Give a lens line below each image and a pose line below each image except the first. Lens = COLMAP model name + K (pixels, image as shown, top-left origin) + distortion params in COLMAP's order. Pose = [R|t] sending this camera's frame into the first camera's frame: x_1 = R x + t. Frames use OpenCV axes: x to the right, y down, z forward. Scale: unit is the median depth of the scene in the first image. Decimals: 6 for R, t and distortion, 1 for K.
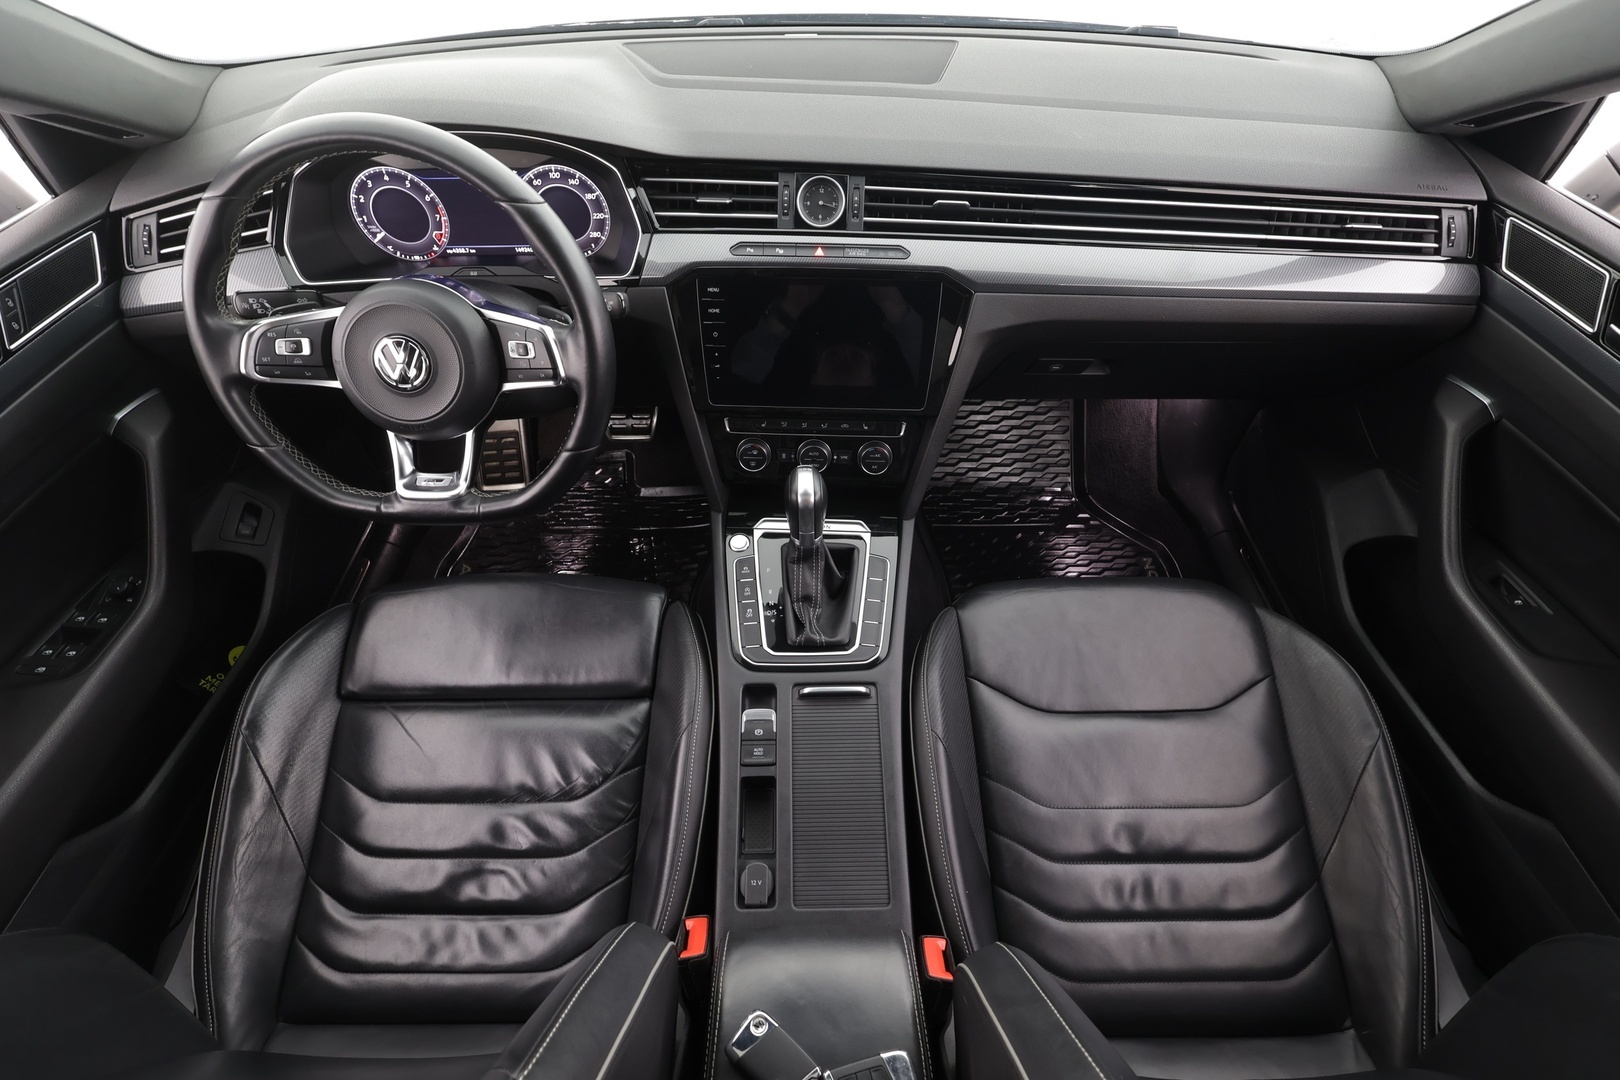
lens RADIAL K [[745.6, 0, 805.6], [0, 745.6, 542.8], [0, 0, 1]] dist [-0.001107, -0.000307]
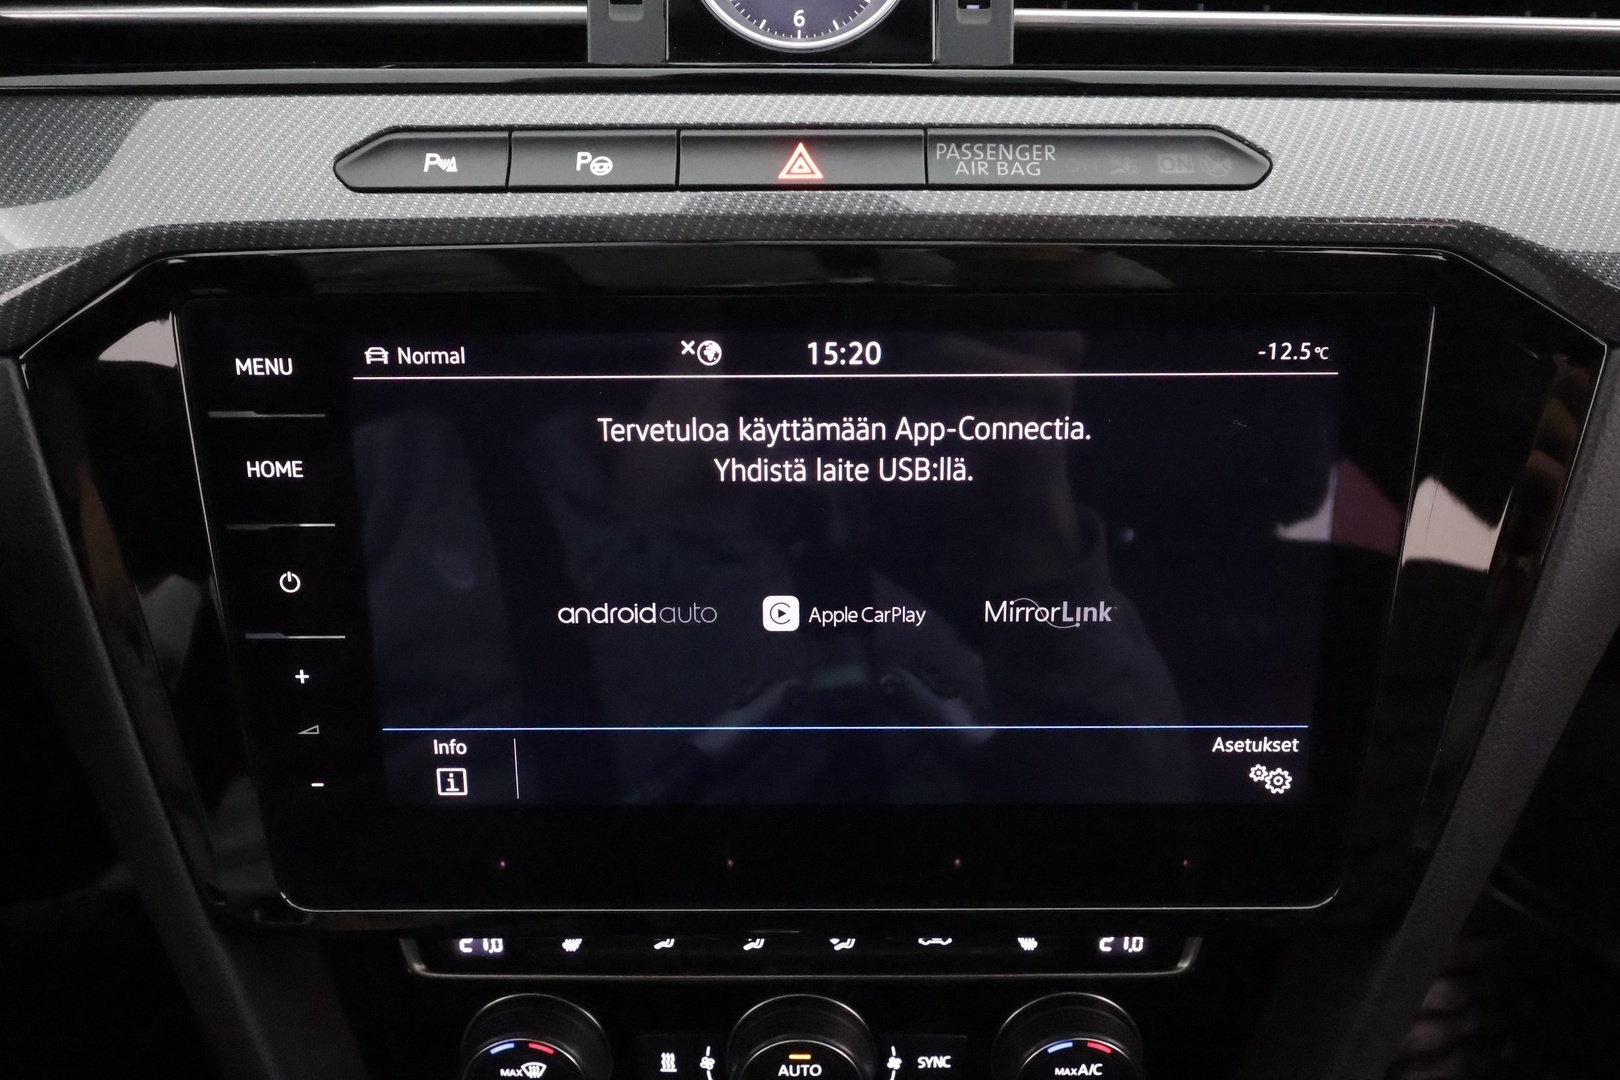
lens RADIAL K [[1089.0, 0, 819.6], [0, 1089.0, 545.9], [0, 0, 1]] dist [-0.000472, 0.000123]
pose [[0.999186, -0.028675, 0.028387, 0.012594], [0.033145, 0.984518, -0.172124, -0.244158], [-0.023012, 0.172924, 0.984666, 0.738536]]
